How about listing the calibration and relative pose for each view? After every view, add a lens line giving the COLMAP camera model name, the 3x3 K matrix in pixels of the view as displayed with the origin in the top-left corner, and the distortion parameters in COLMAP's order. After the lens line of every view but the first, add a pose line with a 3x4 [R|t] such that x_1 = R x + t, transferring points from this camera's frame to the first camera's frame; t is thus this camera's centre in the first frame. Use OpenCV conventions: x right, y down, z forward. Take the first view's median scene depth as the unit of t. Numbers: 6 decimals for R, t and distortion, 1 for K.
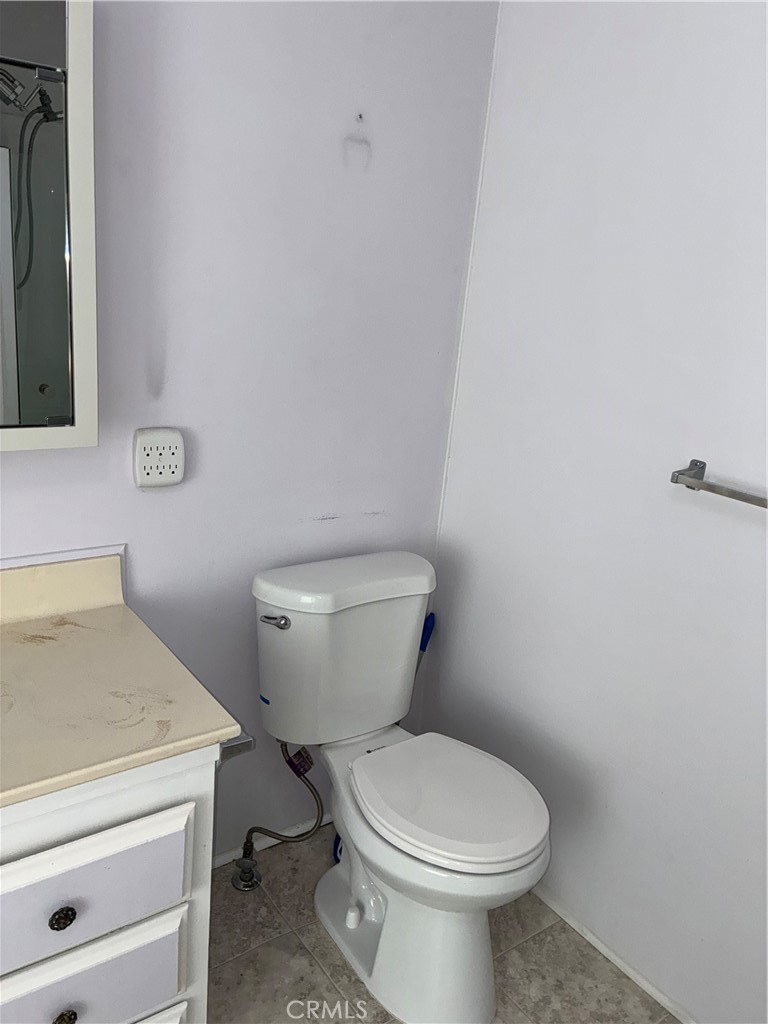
lens RADIAL K [[773.6, 0, 371.1], [0, 773.6, 517.0], [0, 0, 1]] dist [0.071593, -0.074296]
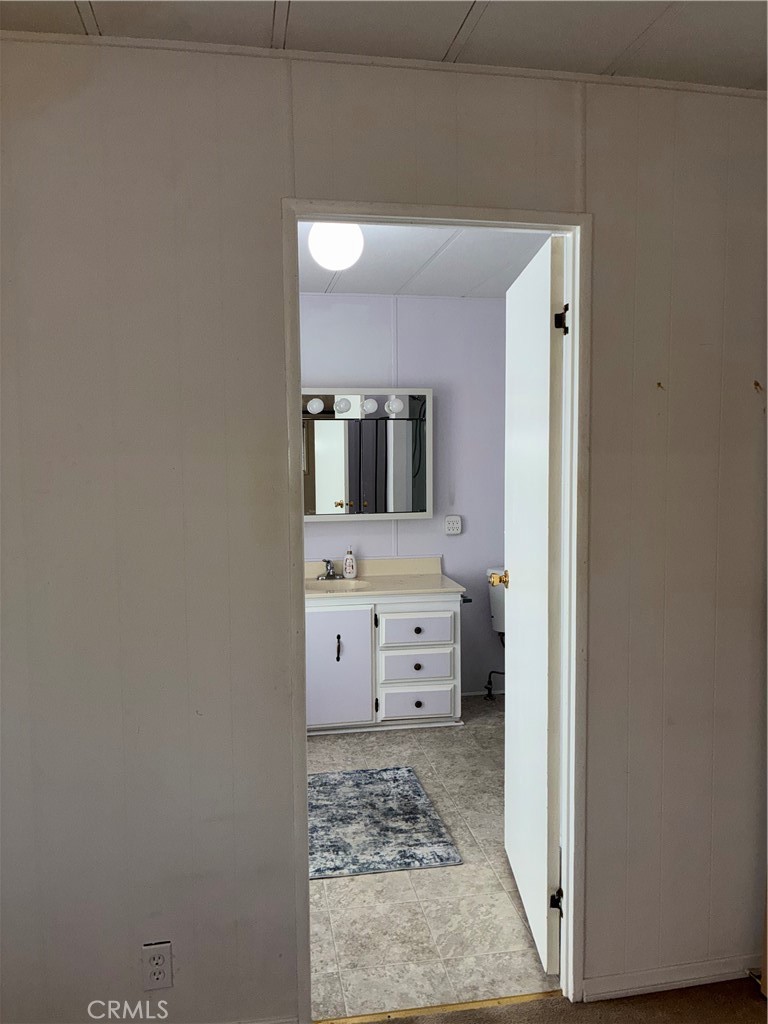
lens RADIAL K [[779.3, 0, 384.0], [0, 779.3, 512.0], [0, 0, 1]] dist [0.039440, -0.069002]
pose [[0.897662, -0.062677, -0.436205, 0.823291], [-0.041100, 0.973613, -0.224474, 0.573734], [0.438764, 0.219430, 0.871399, -1.792004]]
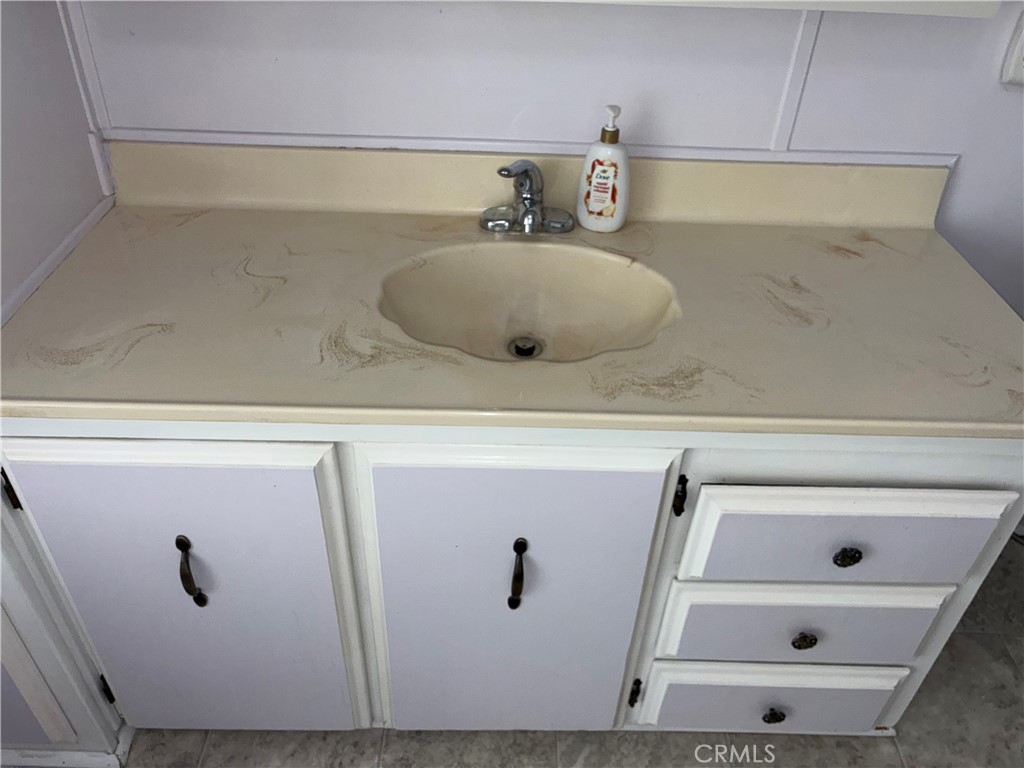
lens RADIAL K [[783.8, 0, 511.6], [0, 783.8, 365.5], [0, 0, 1]] dist [0.035461, -0.031340]
pose [[0.814443, 0.294493, -0.499957, -0.224131], [-0.133085, 0.933470, 0.333049, 0.027291], [0.564775, -0.204713, 0.799451, 0.051265]]
